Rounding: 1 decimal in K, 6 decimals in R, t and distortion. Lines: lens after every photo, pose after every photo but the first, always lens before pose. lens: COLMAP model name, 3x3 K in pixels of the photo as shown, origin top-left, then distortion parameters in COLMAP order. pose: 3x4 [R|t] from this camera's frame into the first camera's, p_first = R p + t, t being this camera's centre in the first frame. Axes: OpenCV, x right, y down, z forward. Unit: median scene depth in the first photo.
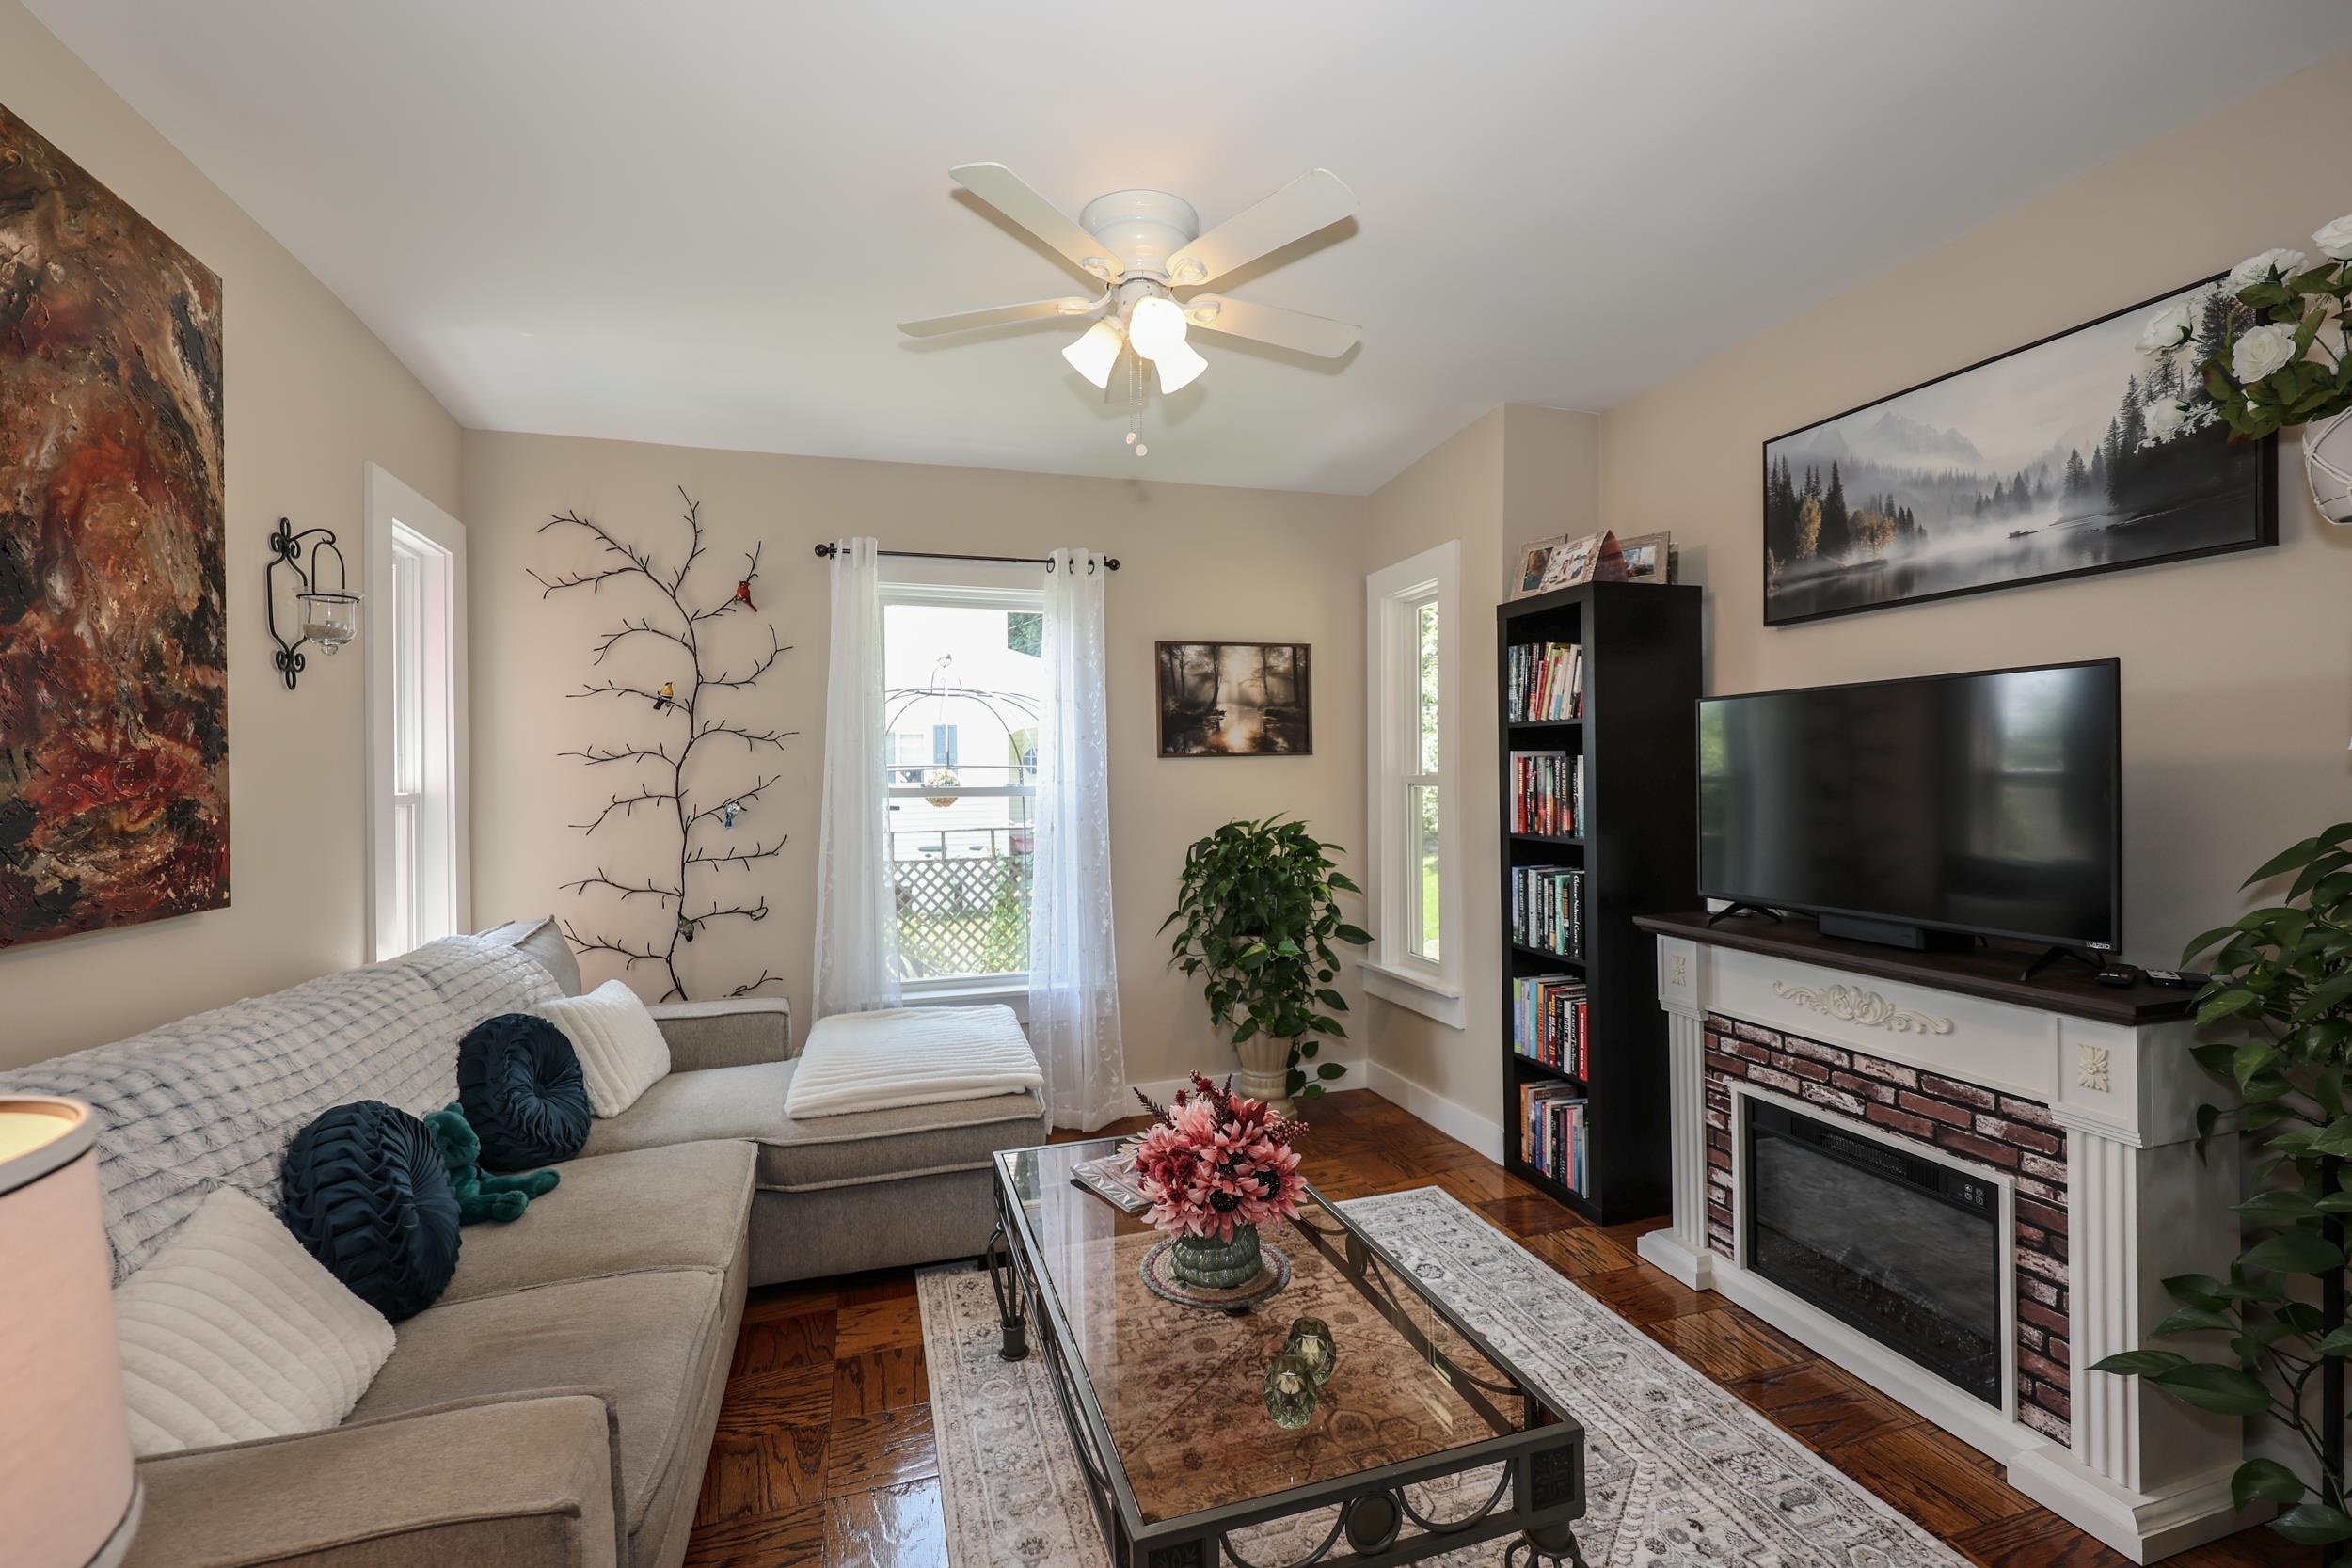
lens RADIAL K [[984.0, 0, 1172.9], [0, 984.0, 771.8], [0, 0, 1]] dist [-0.000505, -0.000145]
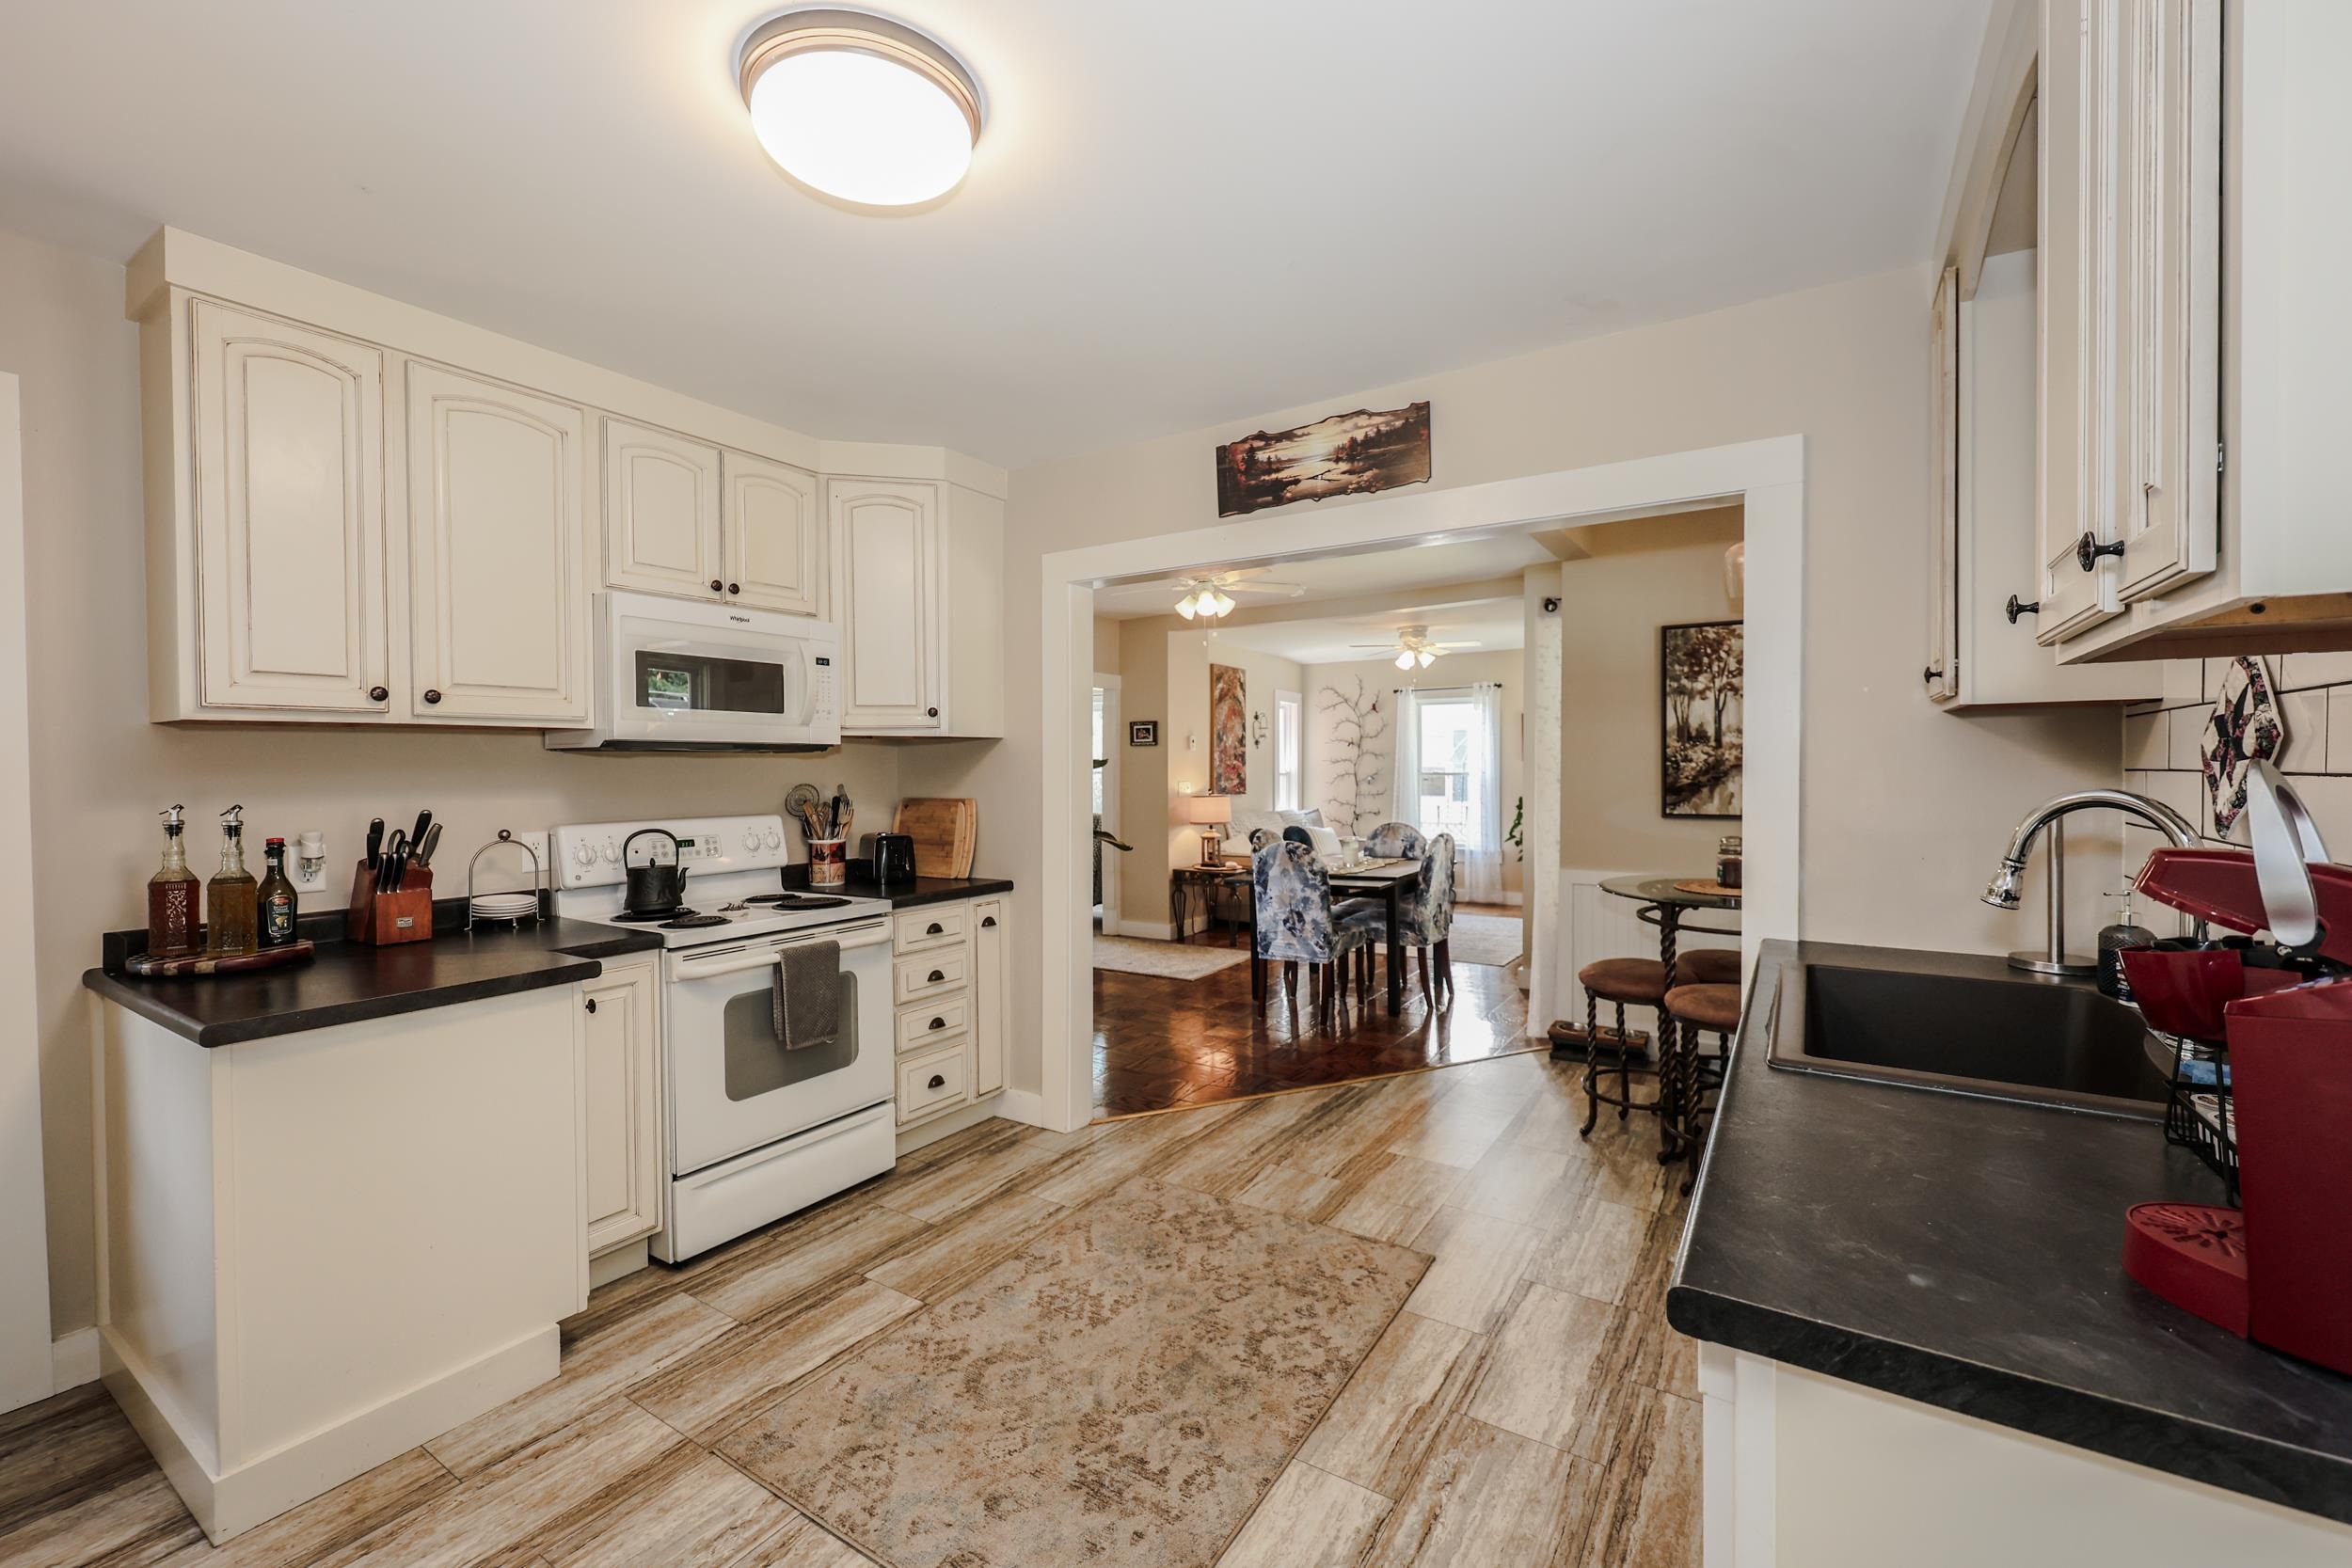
lens RADIAL K [[965.7, 0, 1175.4], [0, 965.7, 792.3], [0, 0, 1]] dist [-0.000855, 0.000378]
pose [[0.635365, 0.031876, -0.771554, 1.502898], [-0.003029, 0.999243, 0.038788, -0.034461], [0.772206, -0.022307, 0.634981, -1.386346]]
